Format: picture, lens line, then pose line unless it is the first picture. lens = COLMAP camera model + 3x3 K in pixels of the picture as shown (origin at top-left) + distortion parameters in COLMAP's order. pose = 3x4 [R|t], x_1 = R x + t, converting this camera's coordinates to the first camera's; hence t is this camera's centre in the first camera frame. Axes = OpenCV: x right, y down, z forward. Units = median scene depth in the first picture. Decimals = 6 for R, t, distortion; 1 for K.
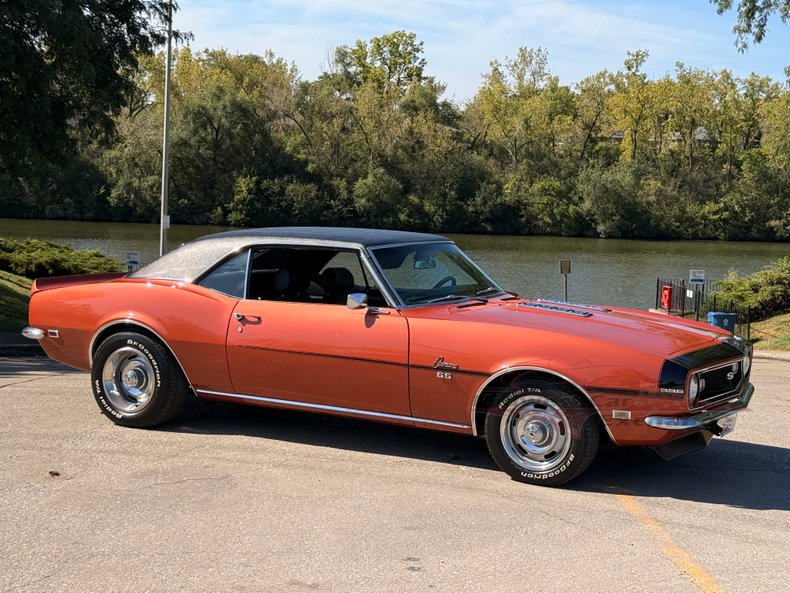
lens RADIAL K [[1291.3, 0, 393.1], [0, 1291.3, 295.9], [0, 0, 1]] dist [0.155989, -0.091098]
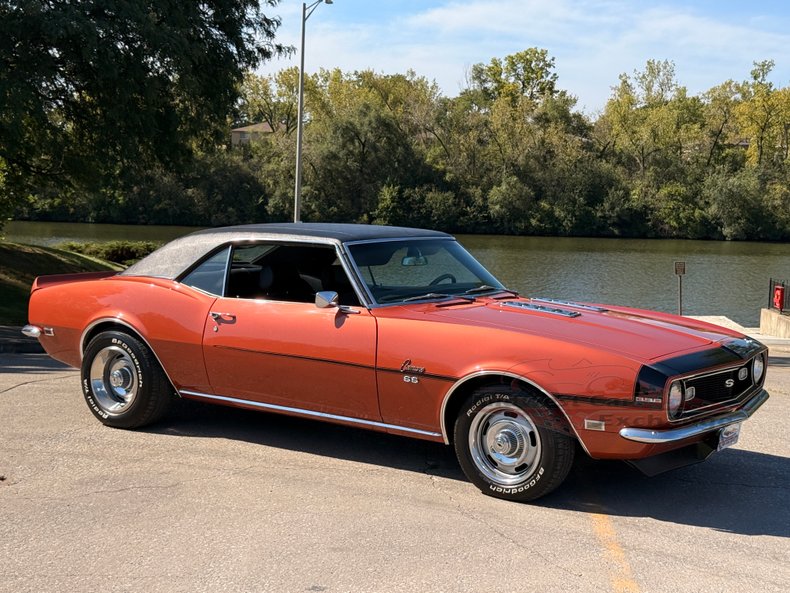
lens RADIAL K [[1185.8, 0, 393.3], [0, 1185.8, 297.5], [0, 0, 1]] dist [0.153313, -0.110712]
pose [[0.993118, 0.001700, -0.117104, 0.111736], [-0.001527, 0.999998, 0.001565, 0.000933], [0.117106, -0.001376, 0.993118, 0.130924]]
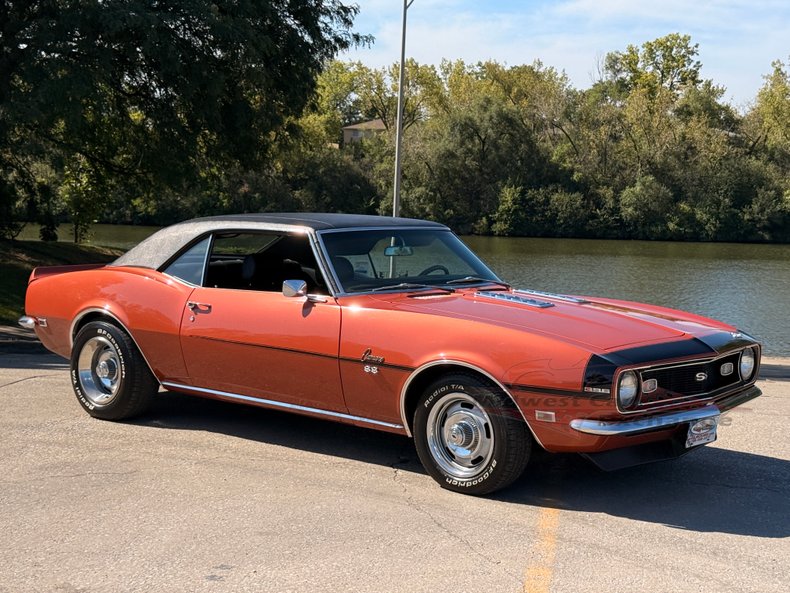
lens RADIAL K [[1291.3, 0, 393.1], [0, 1291.3, 295.9], [0, 0, 1]] dist [0.155989, -0.091098]
pose [[0.976368, 0.007305, -0.215992, 0.220697], [-0.009238, 0.999926, -0.007938, 0.014800], [0.215918, 0.009746, 0.976363, 0.100205]]
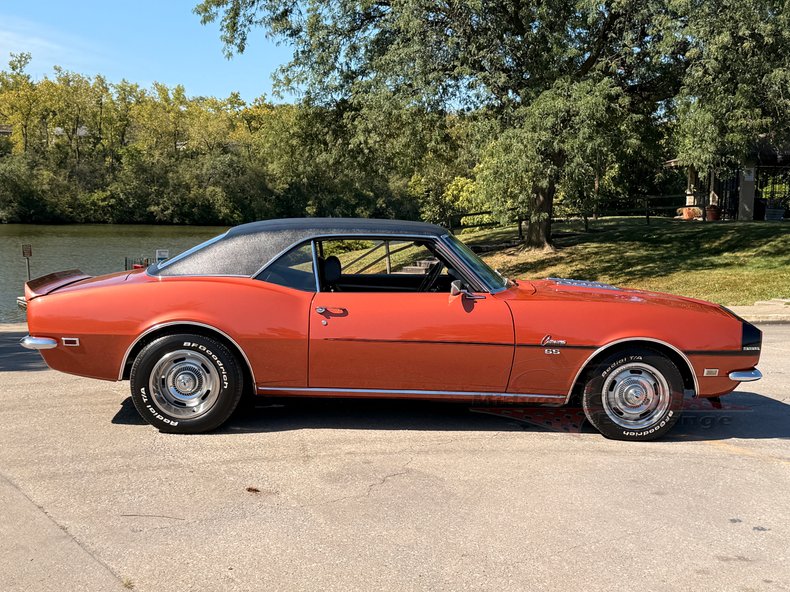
lens RADIAL K [[1098.1, 0, 398.4], [0, 1098.1, 309.7], [0, 0, 1]] dist [0.196142, -0.396612]
pose [[0.862288, -0.062149, 0.502589, -0.472054], [0.044490, 0.997900, 0.047067, -0.020325], [-0.504459, -0.018225, 0.863243, 0.233436]]
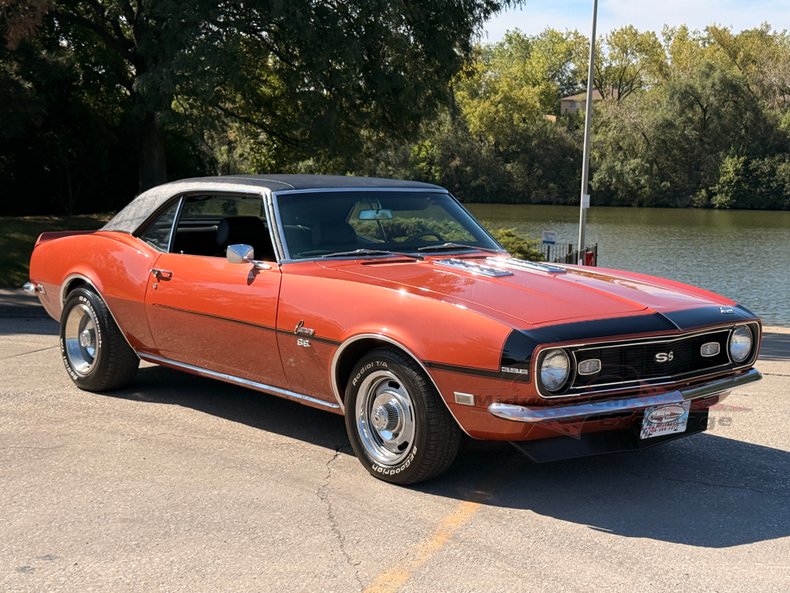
lens RADIAL K [[1291.3, 0, 393.1], [0, 1291.3, 295.9], [0, 0, 1]] dist [0.155989, -0.091098]
pose [[0.924664, 0.022252, -0.380132, 0.358717], [-0.018163, 0.999732, 0.014341, 0.016193], [0.380350, -0.006356, 0.924821, 0.223775]]
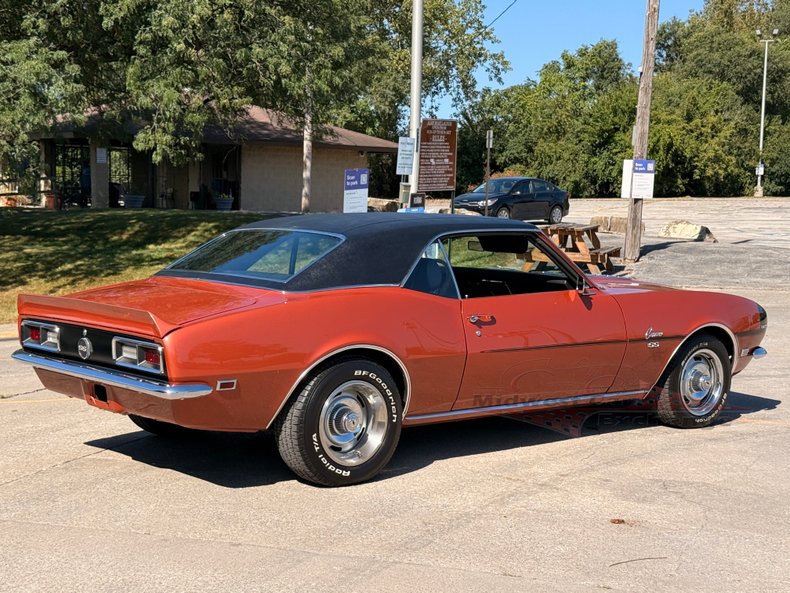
lens RADIAL K [[1310.1, 0, 403.6], [0, 1310.1, 293.8], [0, 0, 1]] dist [0.157442, -0.121752]
pose [[0.380412, -0.098134, 0.919596, -0.896098], [0.079094, 0.994163, 0.073373, -0.065060], [-0.921429, 0.044823, 0.385954, 0.678532]]
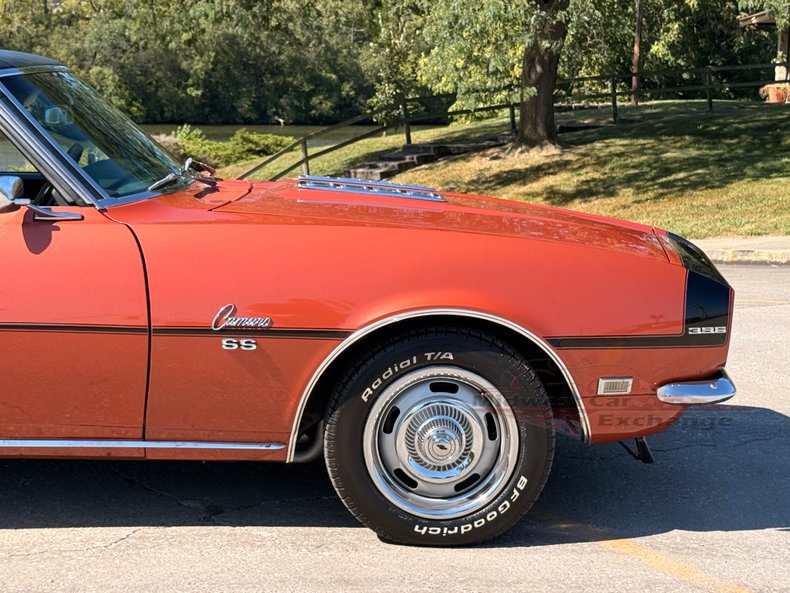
lens RADIAL K [[1563.9, 0, 406.5], [0, 1563.9, 297.3], [0, 0, 1]] dist [0.158127, -0.034202]
pose [[0.856046, -0.086954, 0.509533, -0.169323], [0.052876, 0.995309, 0.081020, 0.002408], [-0.514188, -0.042415, 0.856628, 0.433138]]
